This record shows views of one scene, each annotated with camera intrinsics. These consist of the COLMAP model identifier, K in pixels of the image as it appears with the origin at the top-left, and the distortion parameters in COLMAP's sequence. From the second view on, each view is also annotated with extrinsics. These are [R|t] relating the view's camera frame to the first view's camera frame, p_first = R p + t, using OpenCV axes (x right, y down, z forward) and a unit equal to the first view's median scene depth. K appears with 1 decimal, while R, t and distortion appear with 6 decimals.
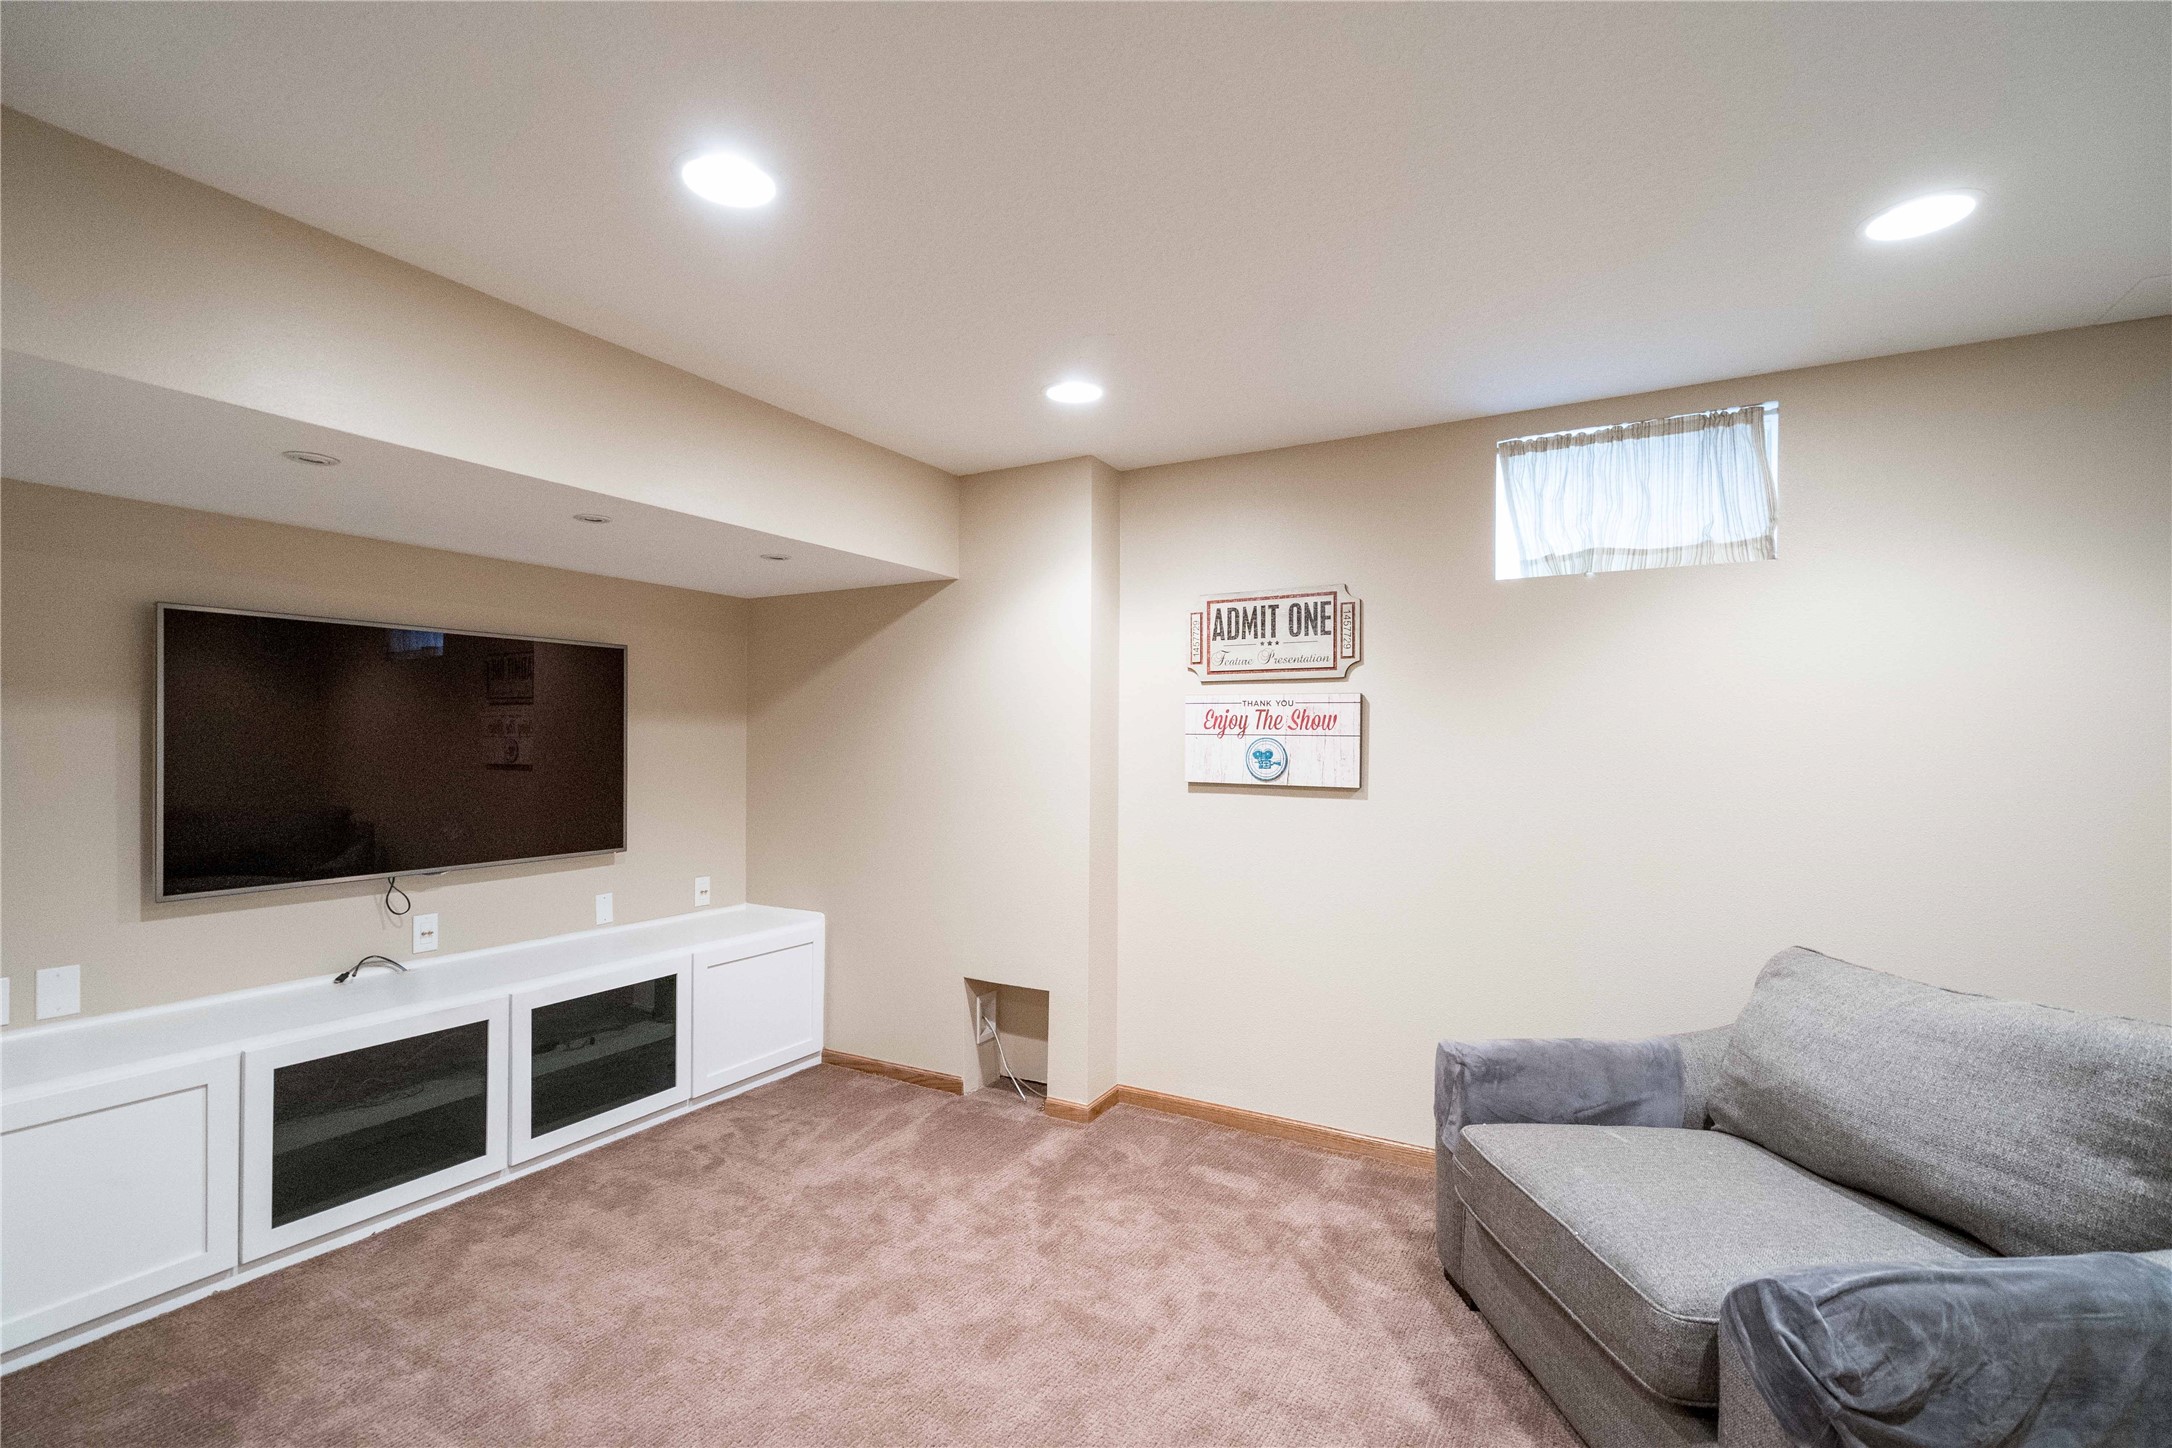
lens RADIAL K [[997.5, 0, 1084.0], [0, 997.5, 727.8], [0, 0, 1]] dist [0.000039, 0.000021]
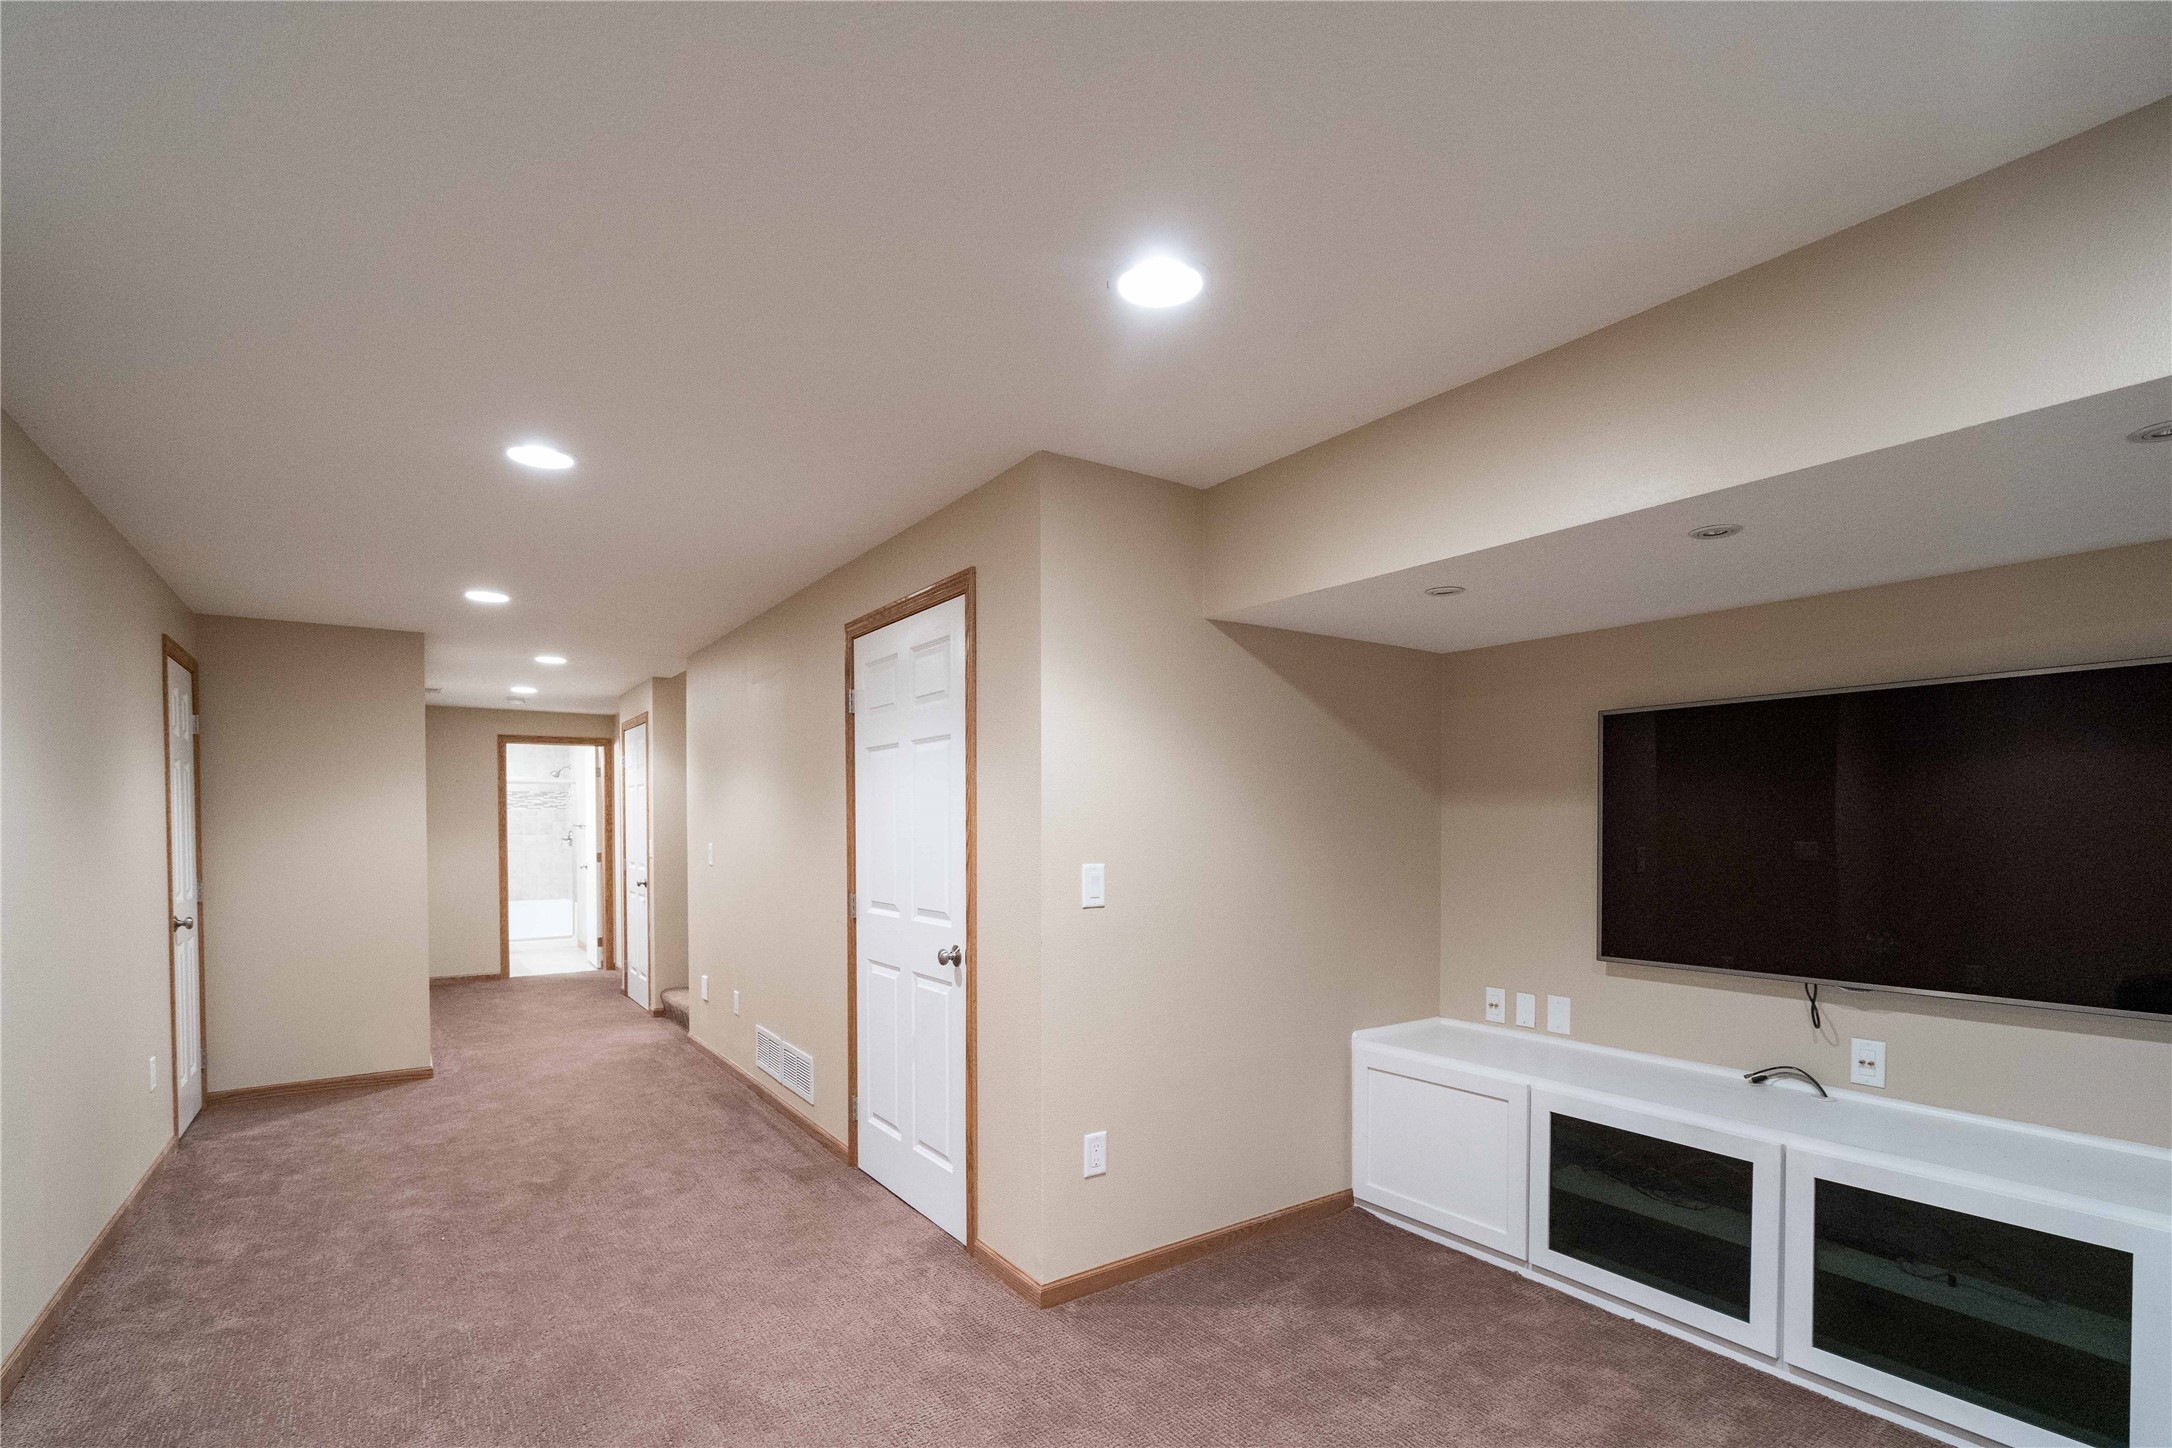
lens RADIAL K [[997.5, 0, 1054.0], [0, 997.5, 850.8], [0, 0, 1]] dist [0.000039, 0.000021]
pose [[-0.432202, 0.016025, -0.901634, 0.393787], [0.005782, 0.999871, 0.014999, 0.019338], [0.901758, 0.001270, -0.432239, 0.836386]]
